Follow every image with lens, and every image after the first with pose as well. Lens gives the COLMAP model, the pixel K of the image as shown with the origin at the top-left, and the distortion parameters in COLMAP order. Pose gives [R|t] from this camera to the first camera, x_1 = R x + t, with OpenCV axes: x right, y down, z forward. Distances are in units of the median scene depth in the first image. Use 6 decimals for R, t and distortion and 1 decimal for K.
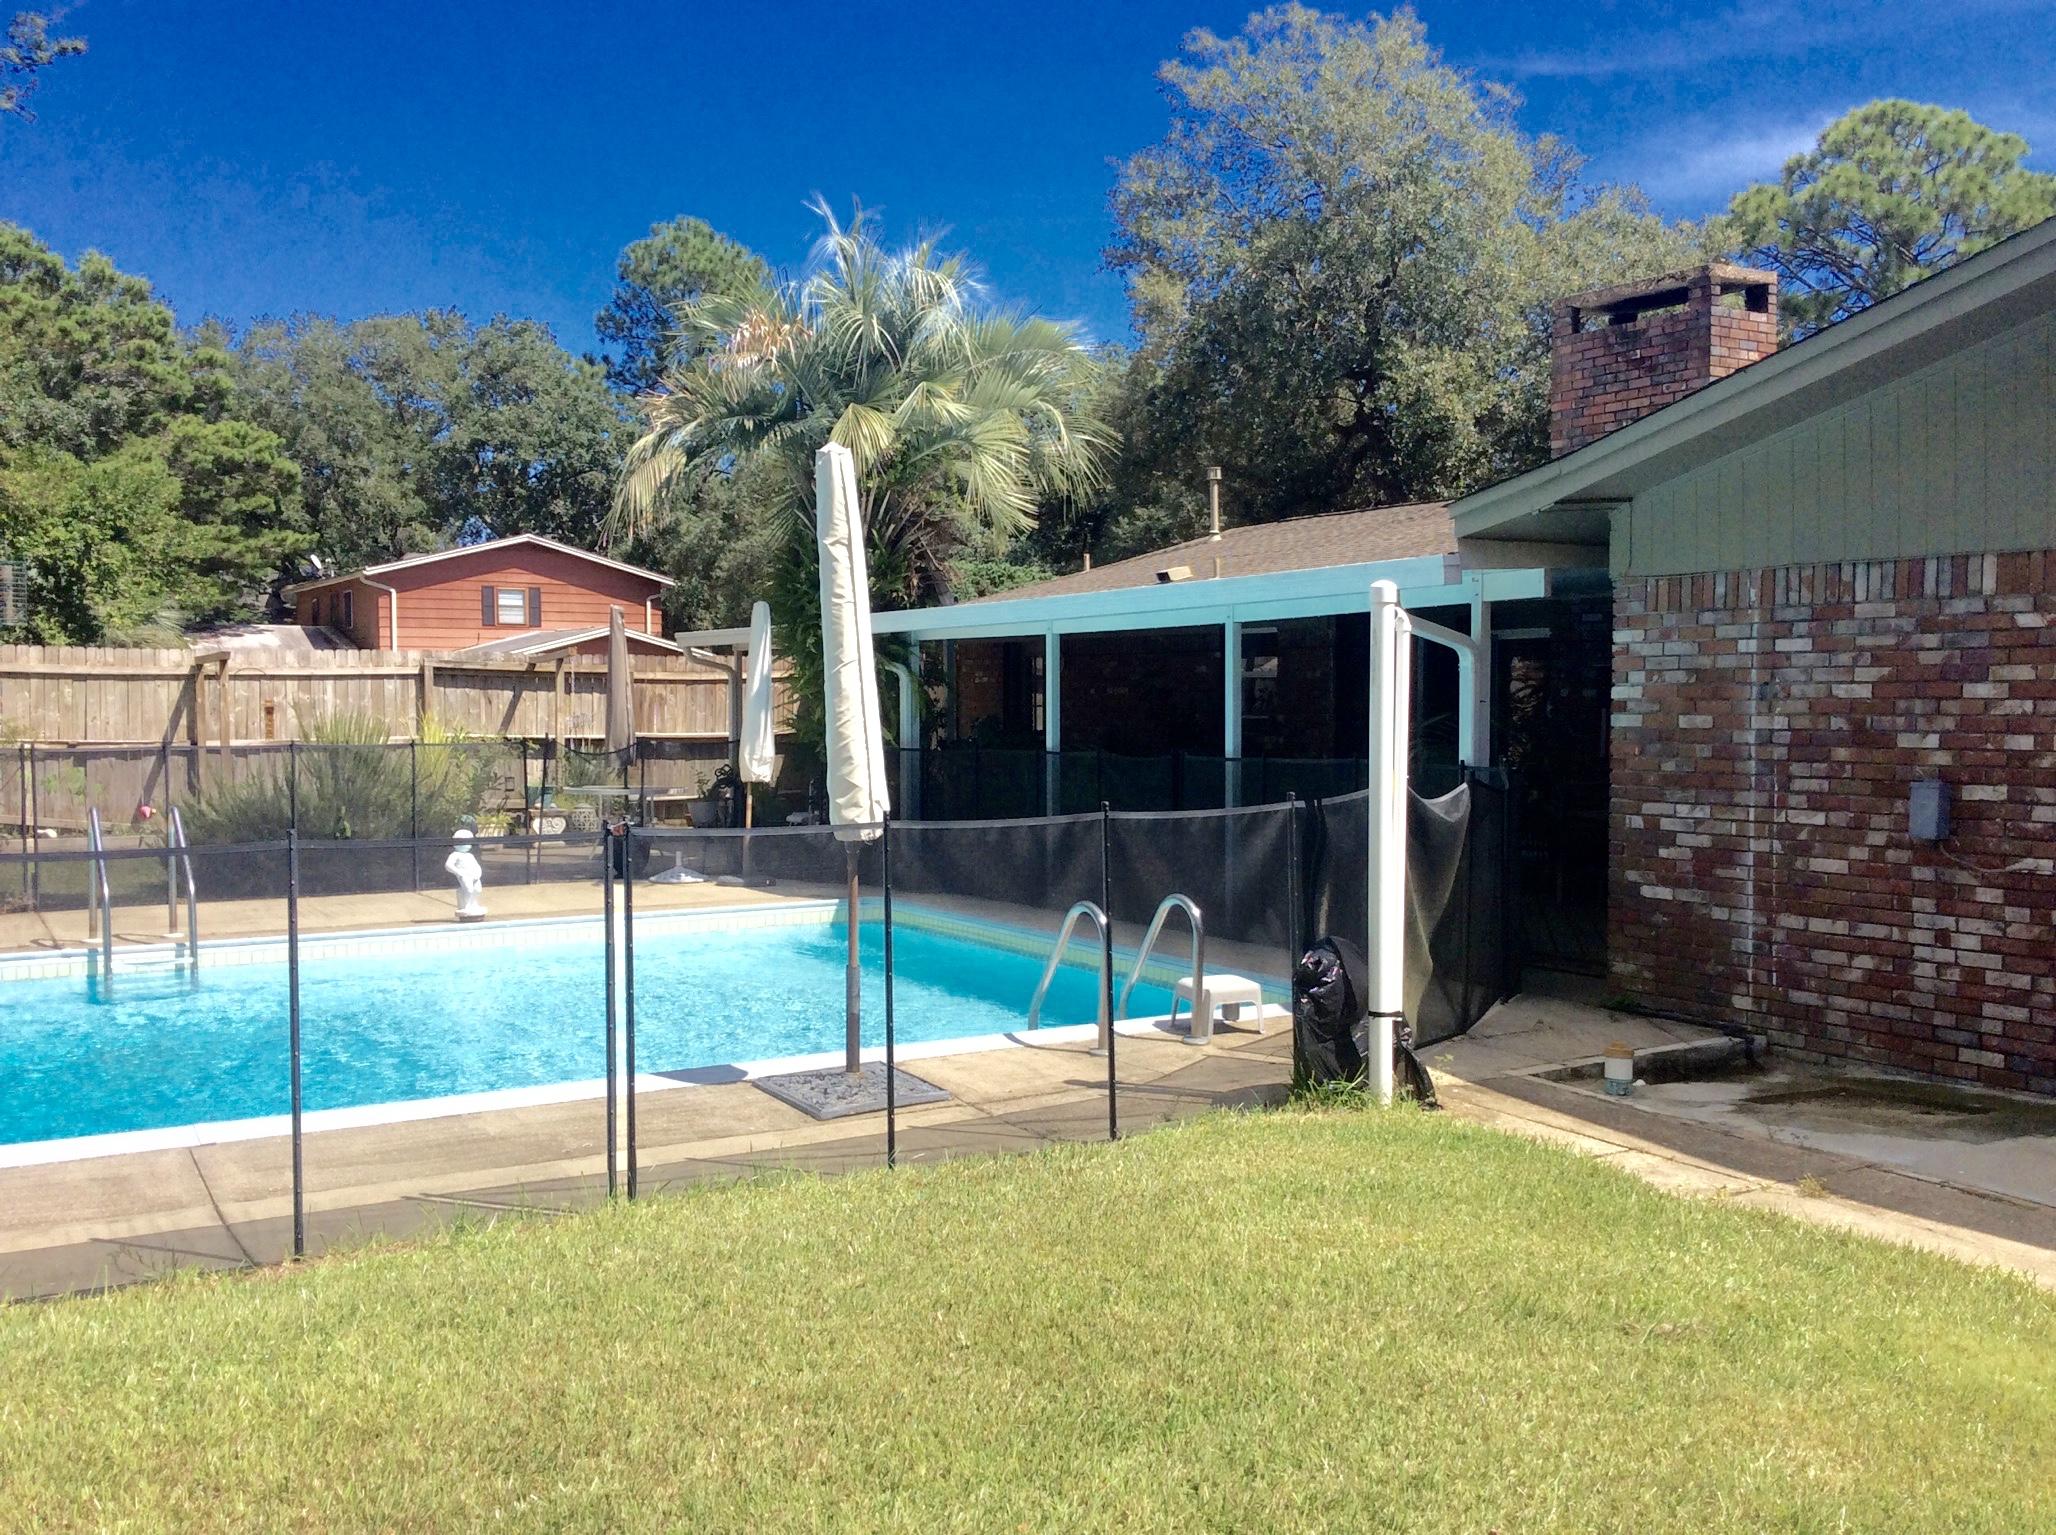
lens RADIAL K [[1897.7, 0, 1028.0], [0, 1897.7, 767.5], [0, 0, 1]] dist [0.150632, -0.330383]
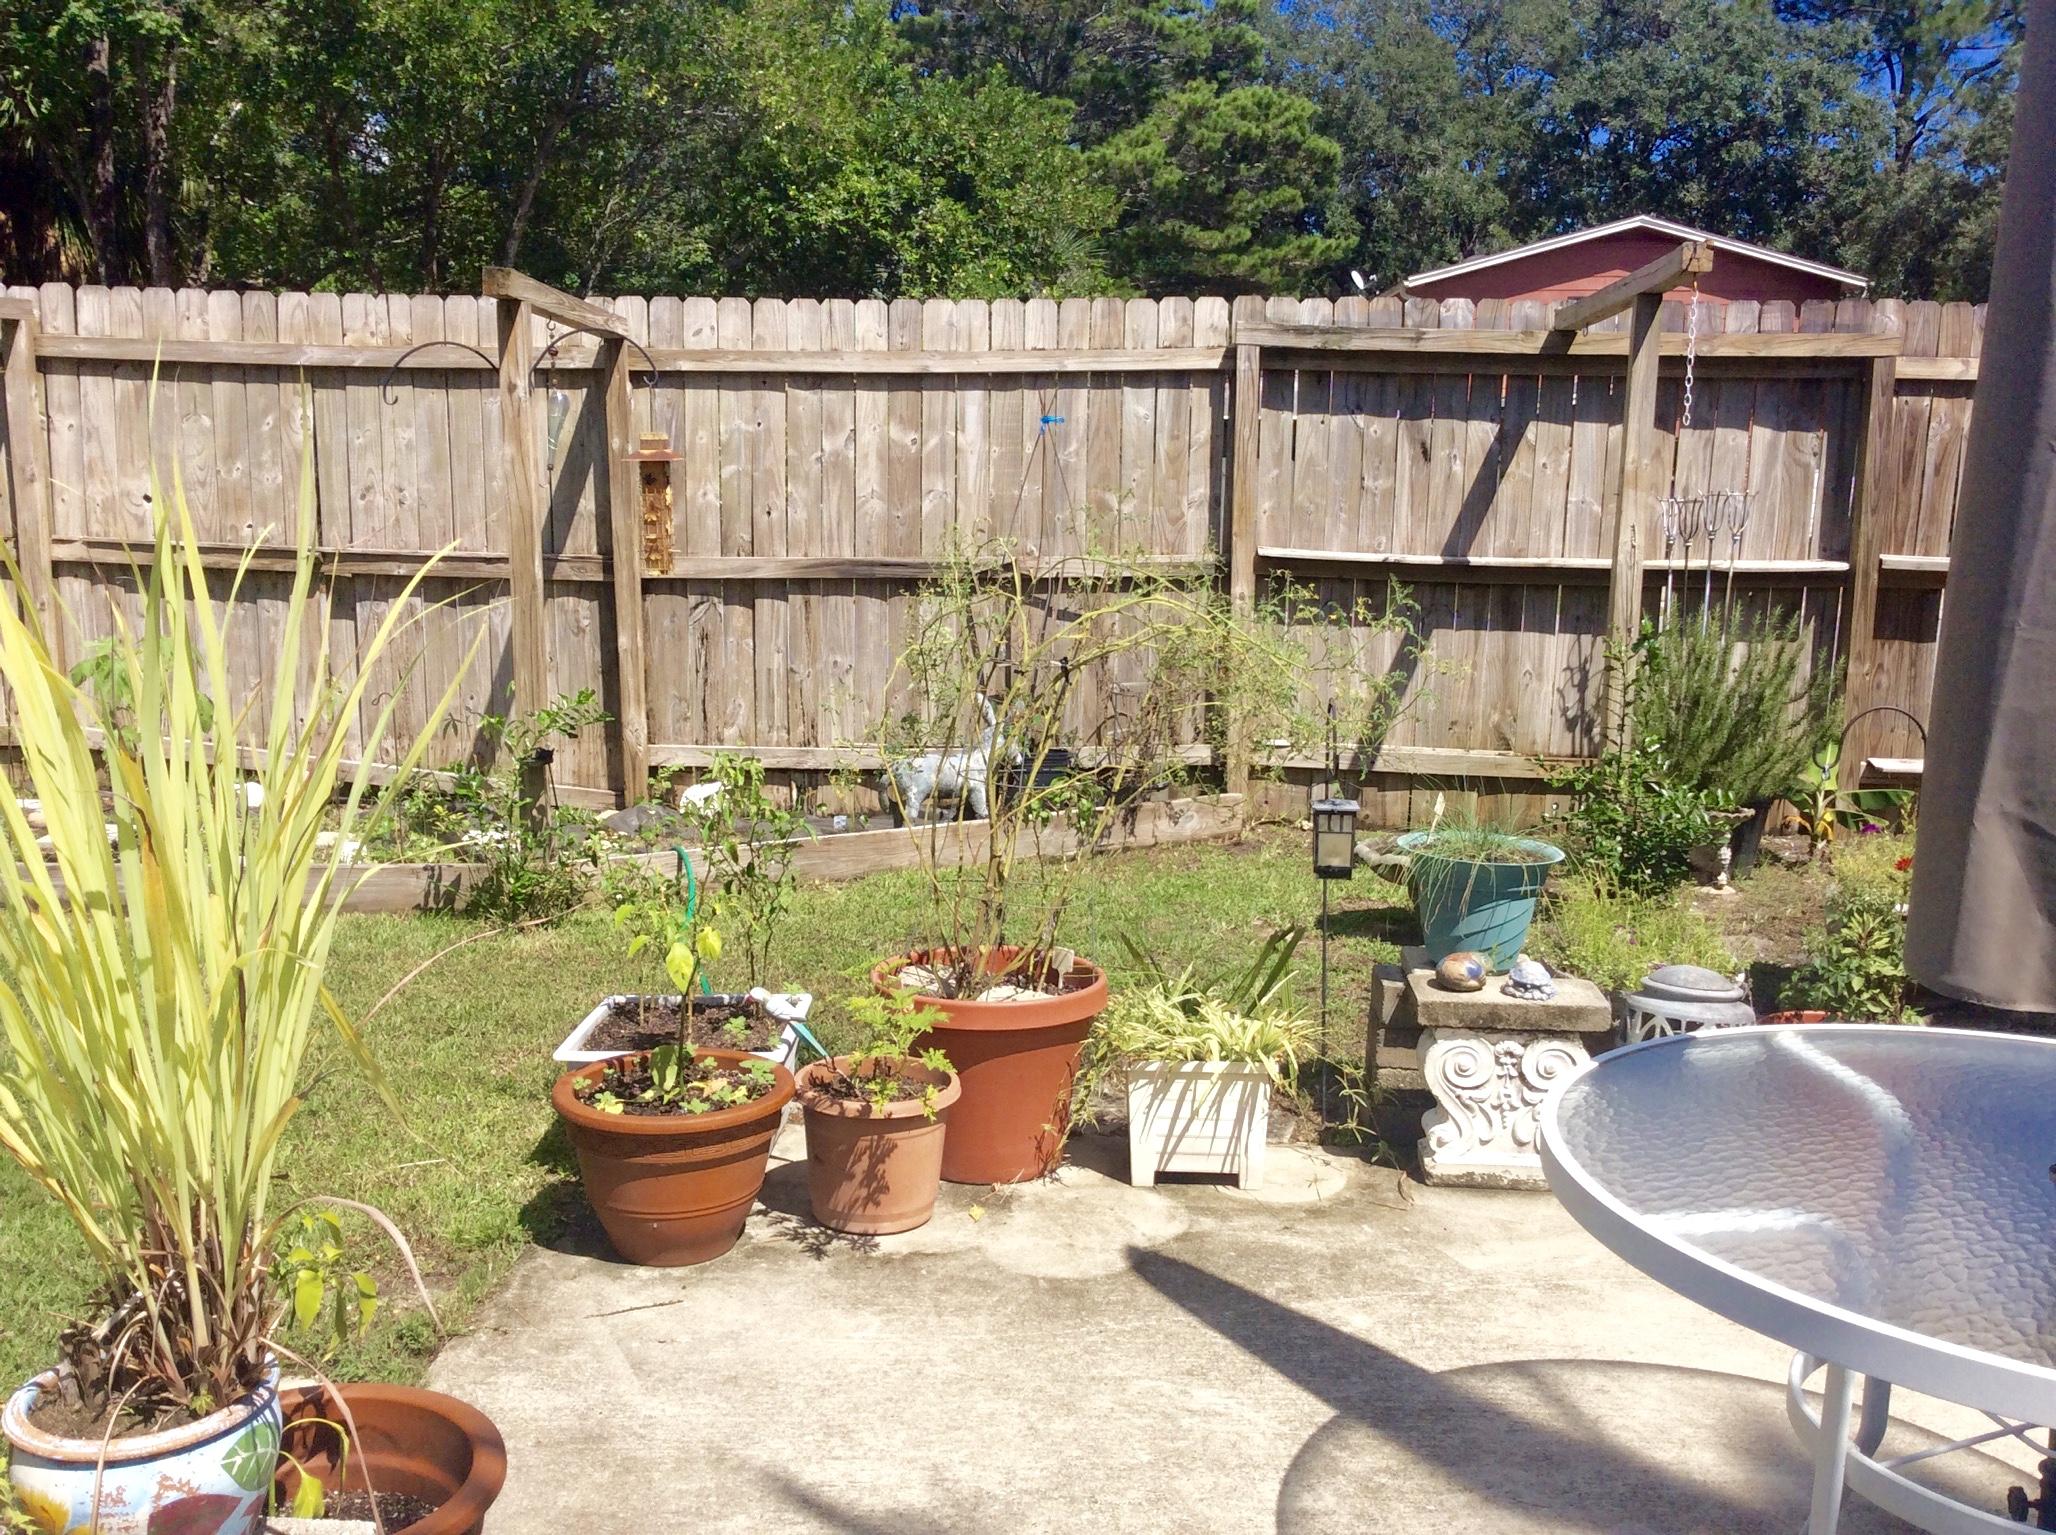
lens RADIAL K [[1897.7, 0, 1028.0], [0, 1897.7, 767.5], [0, 0, 1]] dist [0.150632, -0.330383]
pose [[0.846516, 0.090877, -0.524550, -0.071961], [-0.028117, 0.991579, 0.126415, -0.009264], [0.531621, -0.092264, 0.841942, 0.304765]]
